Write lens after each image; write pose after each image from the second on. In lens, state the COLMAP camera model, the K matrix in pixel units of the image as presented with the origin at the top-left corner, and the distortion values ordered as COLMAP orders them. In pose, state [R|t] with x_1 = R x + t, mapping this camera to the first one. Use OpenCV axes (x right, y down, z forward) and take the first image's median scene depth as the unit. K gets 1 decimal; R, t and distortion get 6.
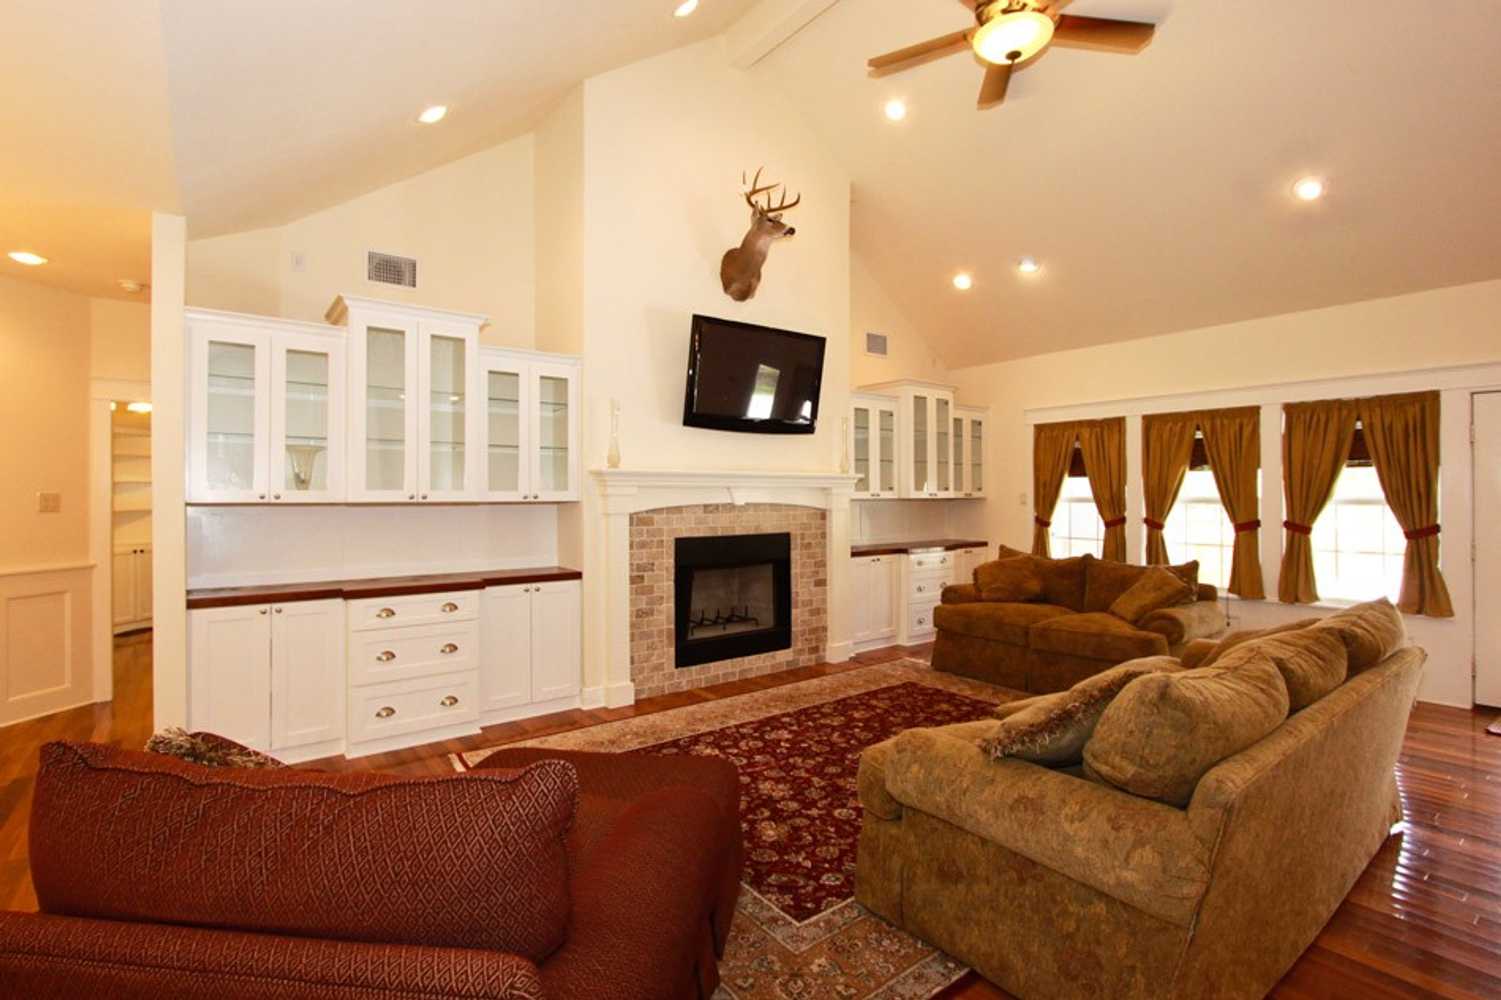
lens RADIAL K [[714.1, 0, 750.5], [0, 714.1, 500.0], [0, 0, 1]] dist [-0.000737, -0.000052]
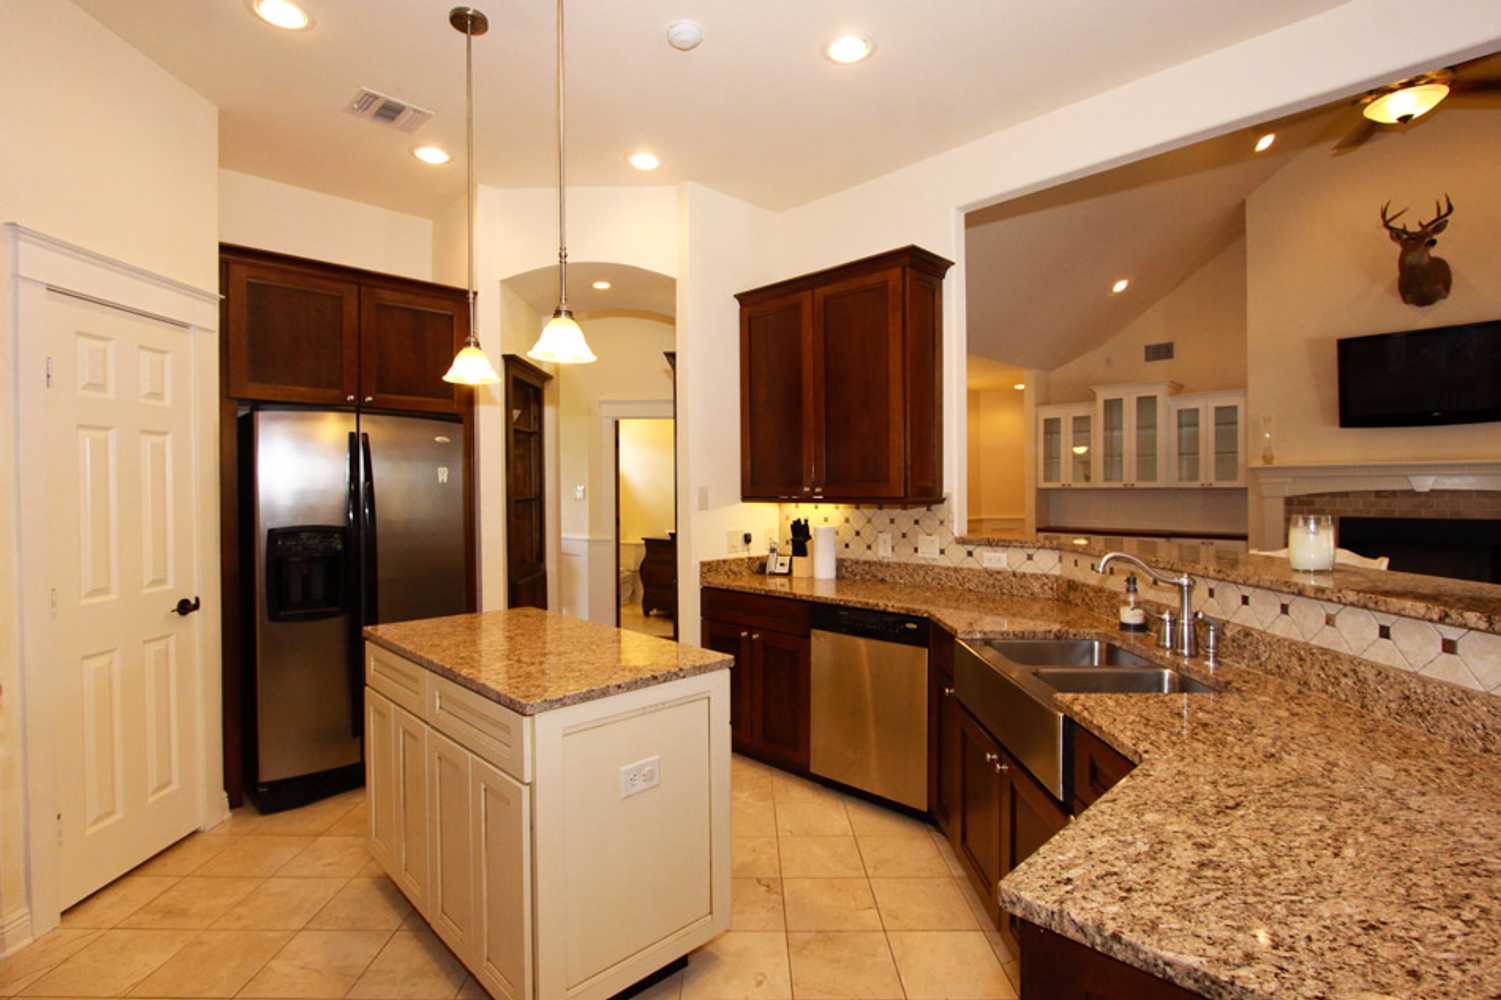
lens RADIAL K [[714.1, 0, 750.5], [0, 714.1, 500.0], [0, 0, 1]] dist [-0.000737, -0.000052]
pose [[0.102628, 0.018269, -0.994552, 1.099723], [0.007750, 0.999786, 0.019165, -0.009414], [0.994690, -0.009674, 0.102464, -0.151009]]
